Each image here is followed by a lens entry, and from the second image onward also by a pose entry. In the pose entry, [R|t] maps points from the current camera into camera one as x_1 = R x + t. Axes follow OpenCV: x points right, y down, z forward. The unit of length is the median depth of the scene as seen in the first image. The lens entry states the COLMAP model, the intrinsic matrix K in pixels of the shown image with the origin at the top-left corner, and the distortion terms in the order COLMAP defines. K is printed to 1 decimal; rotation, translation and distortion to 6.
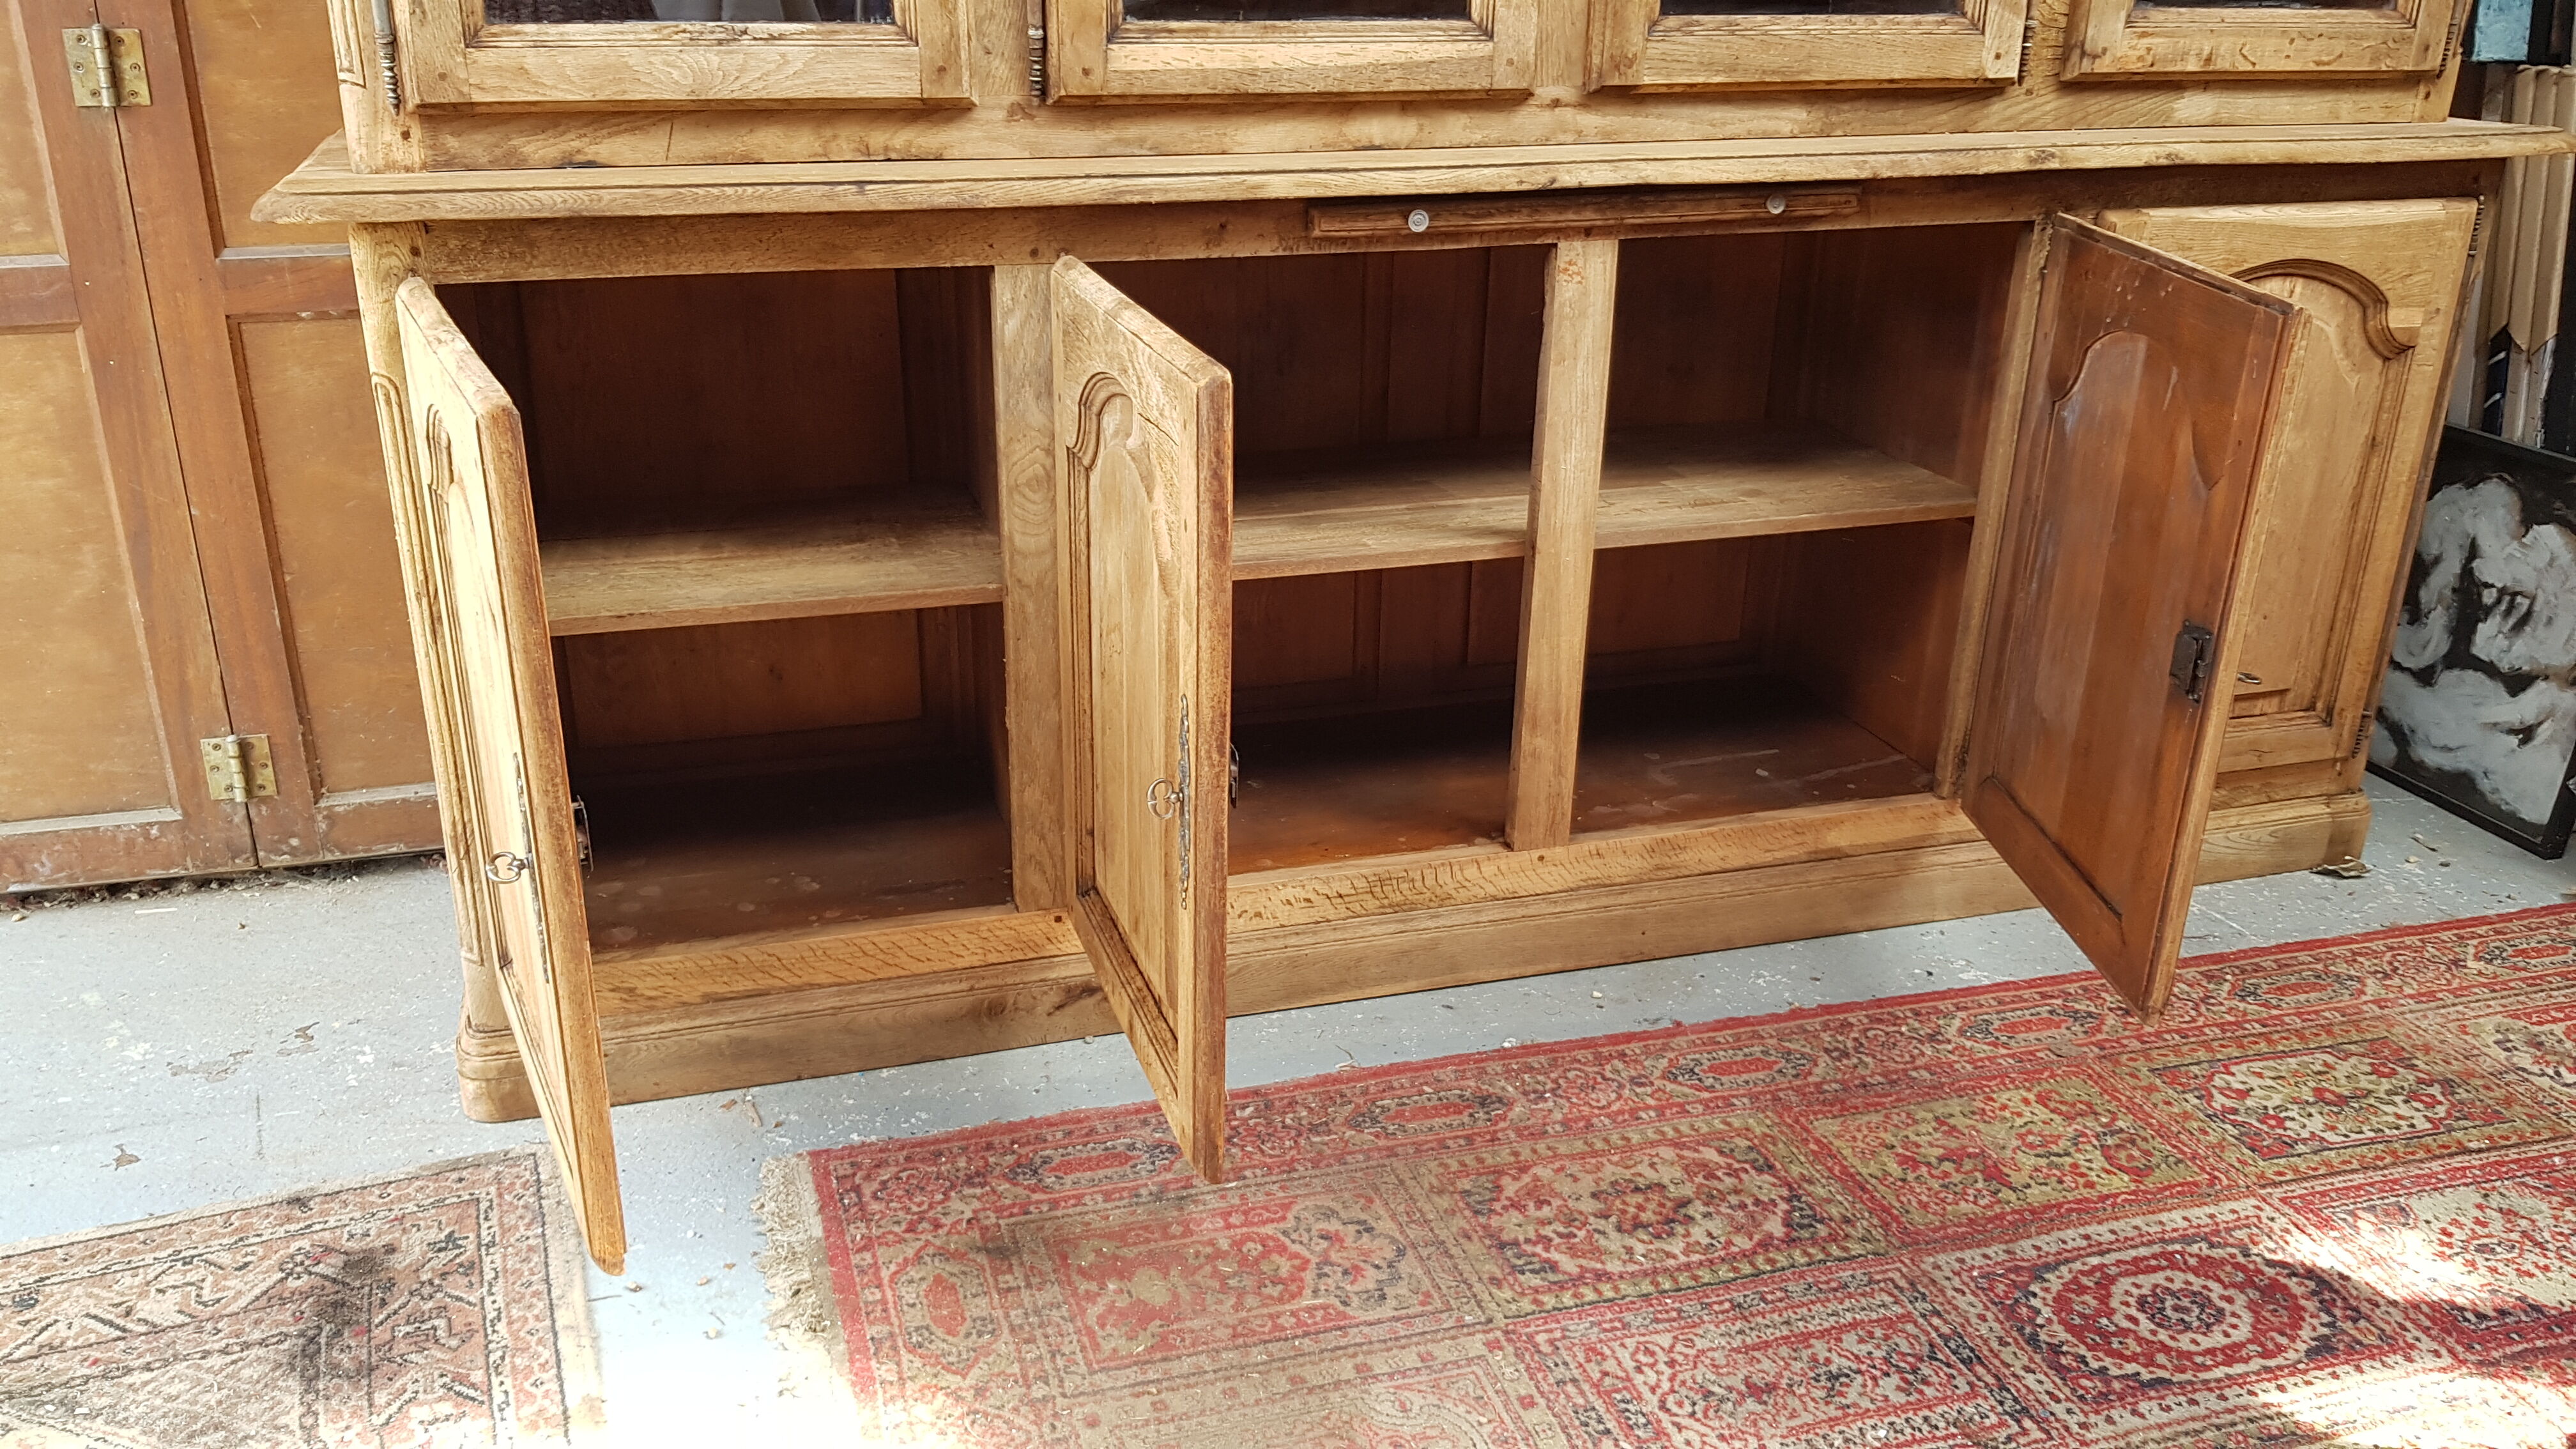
lens RADIAL K [[2011.1, 0, 1203.4], [0, 2011.1, 724.1], [0, 0, 1]] dist [0.079363, -0.153983]
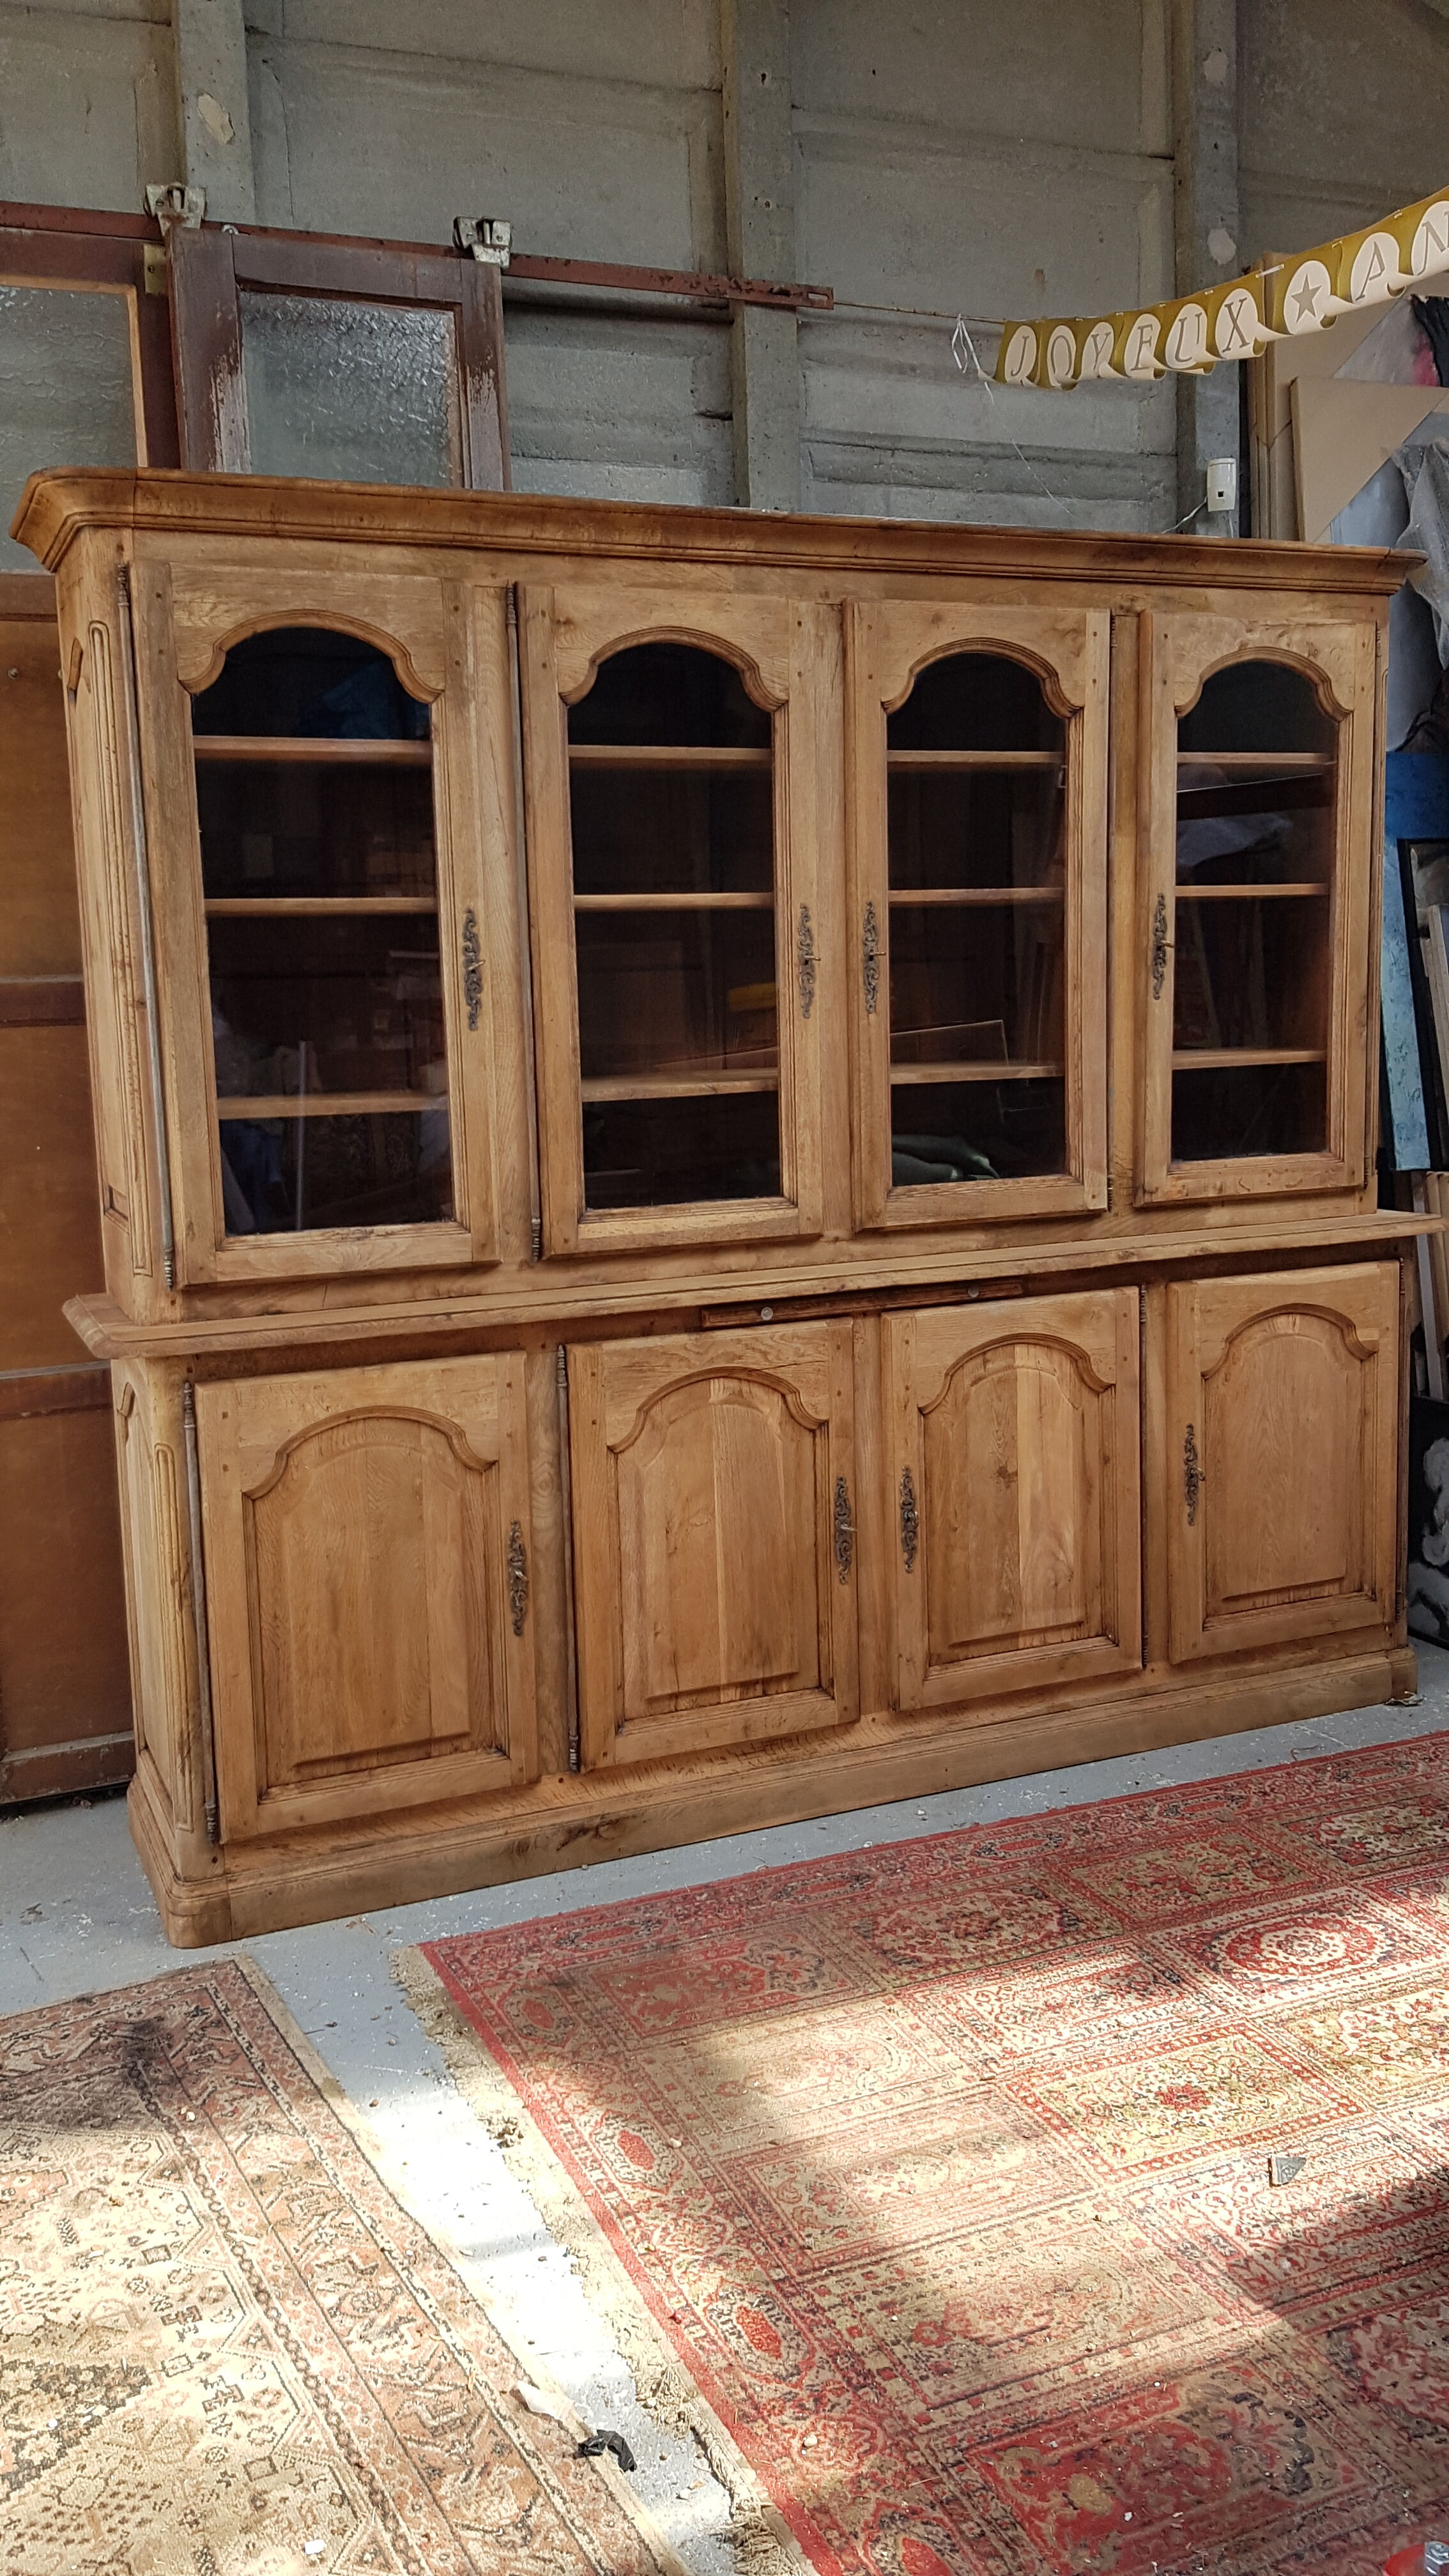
lens RADIAL K [[2011.1, 0, 610.0], [0, 2011.1, 1282.8], [0, 0, 1]] dist [0.079363, -0.153983]
pose [[0.994147, -0.055767, 0.092528, -0.164015], [0.076238, 0.968973, -0.235115, 0.100505], [-0.076545, 0.240793, 0.967553, -0.568825]]
